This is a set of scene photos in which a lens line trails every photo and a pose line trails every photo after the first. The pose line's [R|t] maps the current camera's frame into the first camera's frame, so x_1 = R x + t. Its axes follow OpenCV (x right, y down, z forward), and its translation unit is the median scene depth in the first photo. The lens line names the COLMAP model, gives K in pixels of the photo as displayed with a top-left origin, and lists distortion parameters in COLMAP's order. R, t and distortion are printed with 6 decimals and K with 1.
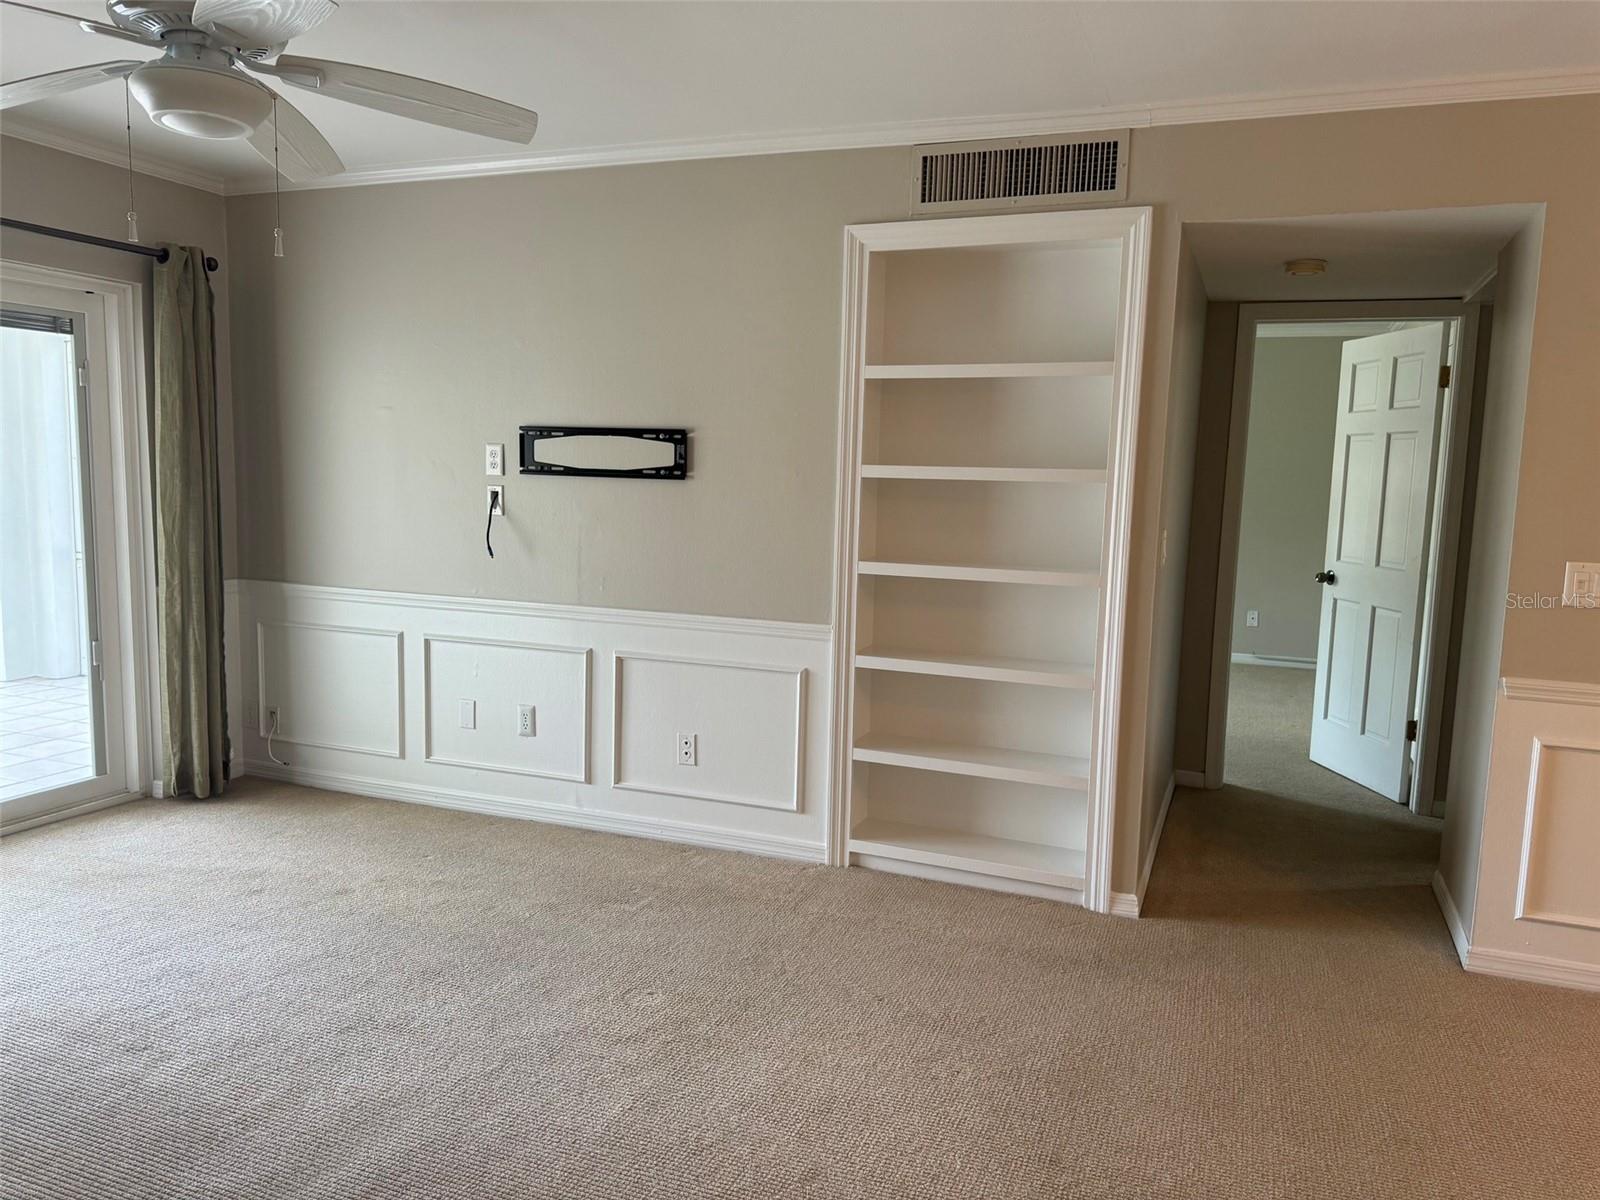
lens RADIAL K [[1123.5, 0, 800.0], [0, 1123.5, 600.0], [0, 0, 1]] dist [0.085863, -0.120520]
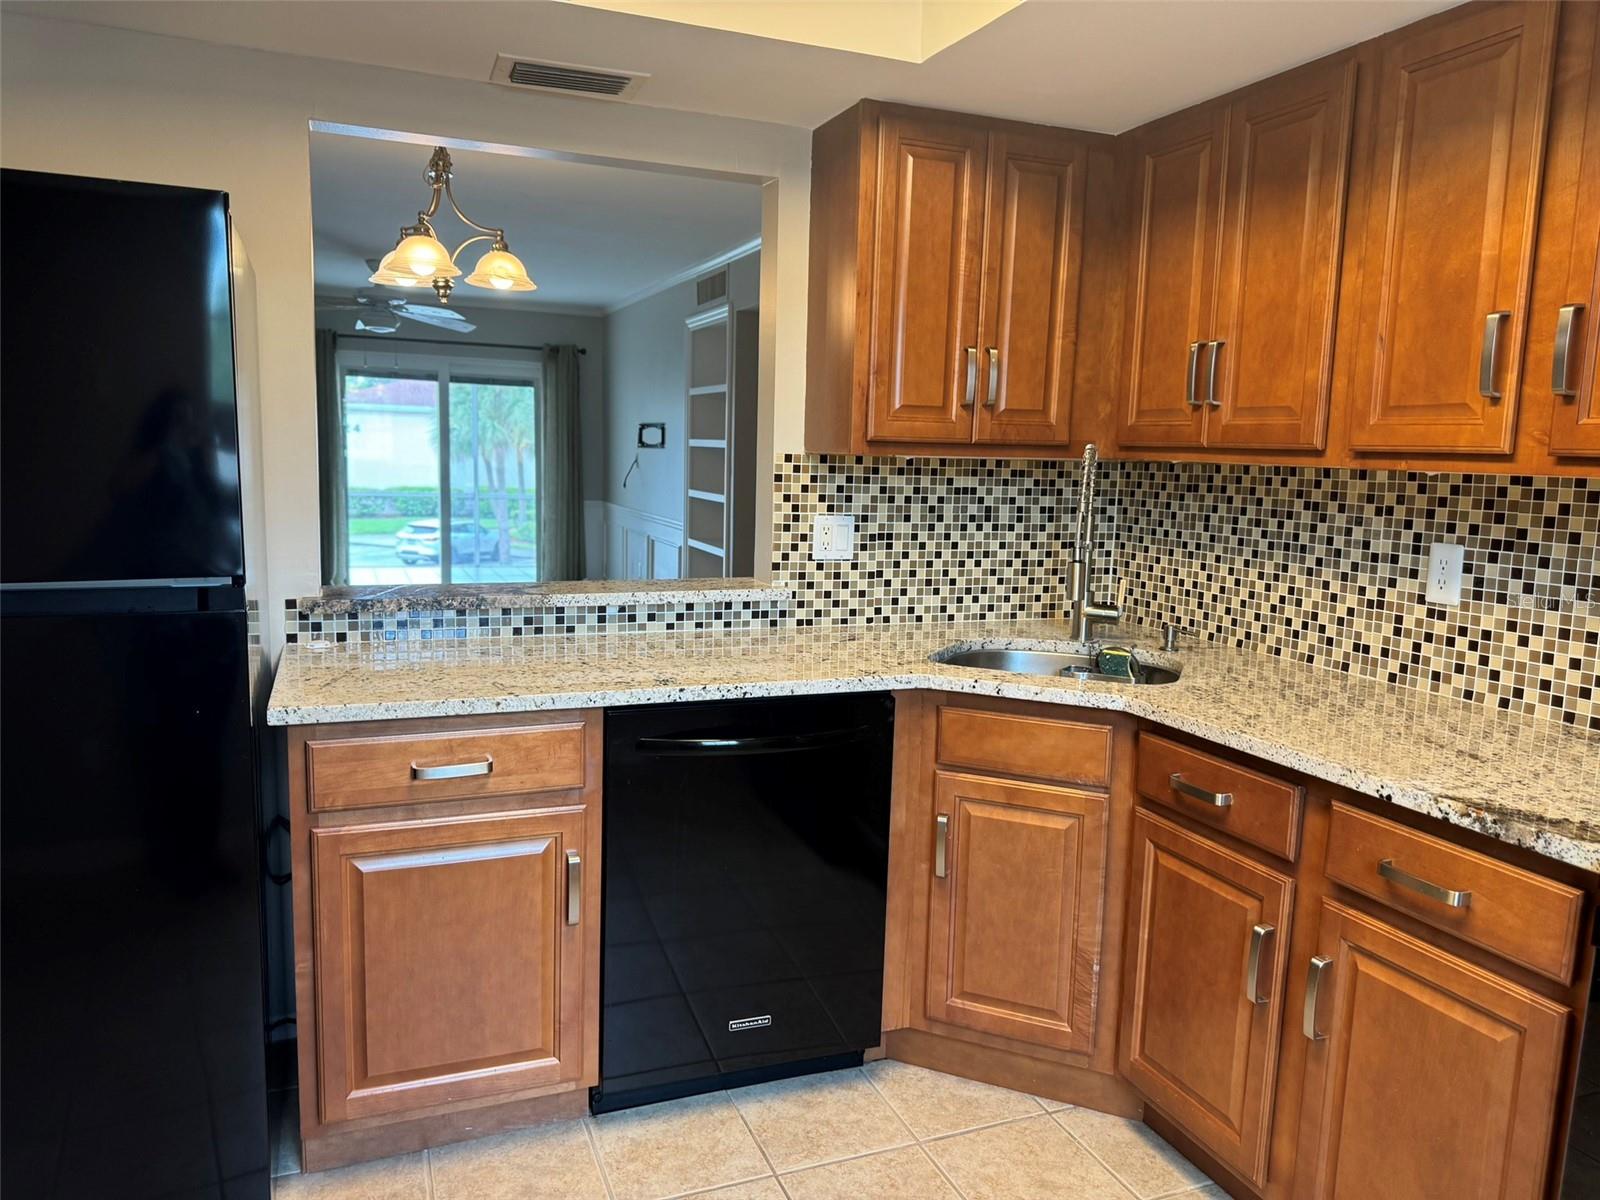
lens RADIAL K [[1110.3, 0, 810.0], [0, 1110.3, 602.7], [0, 0, 1]] dist [0.199849, -0.410138]
pose [[0.690665, 0.095123, -0.716892, 1.570371], [-0.096612, 0.994562, 0.038888, 0.063019], [0.716692, 0.042402, 0.696099, -0.181768]]
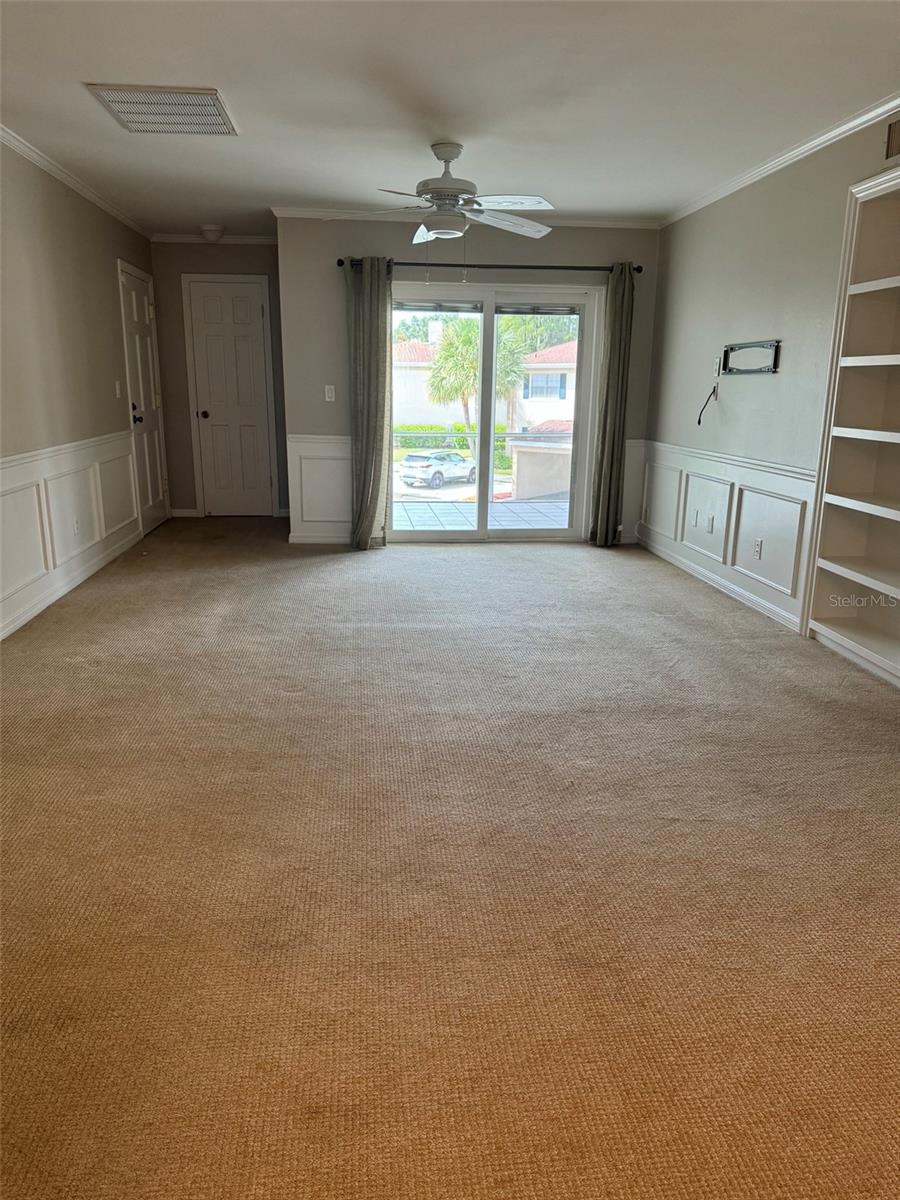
lens RADIAL K [[842.6, 0, 450.0], [0, 842.6, 600.0], [0, 0, 1]] dist [0.085863, -0.120520]
pose [[0.465241, 0.197634, -0.862839, 0.793147], [-0.099182, 0.980257, 0.171050, 0.043190], [0.879610, 0.005999, 0.475658, 0.048659]]
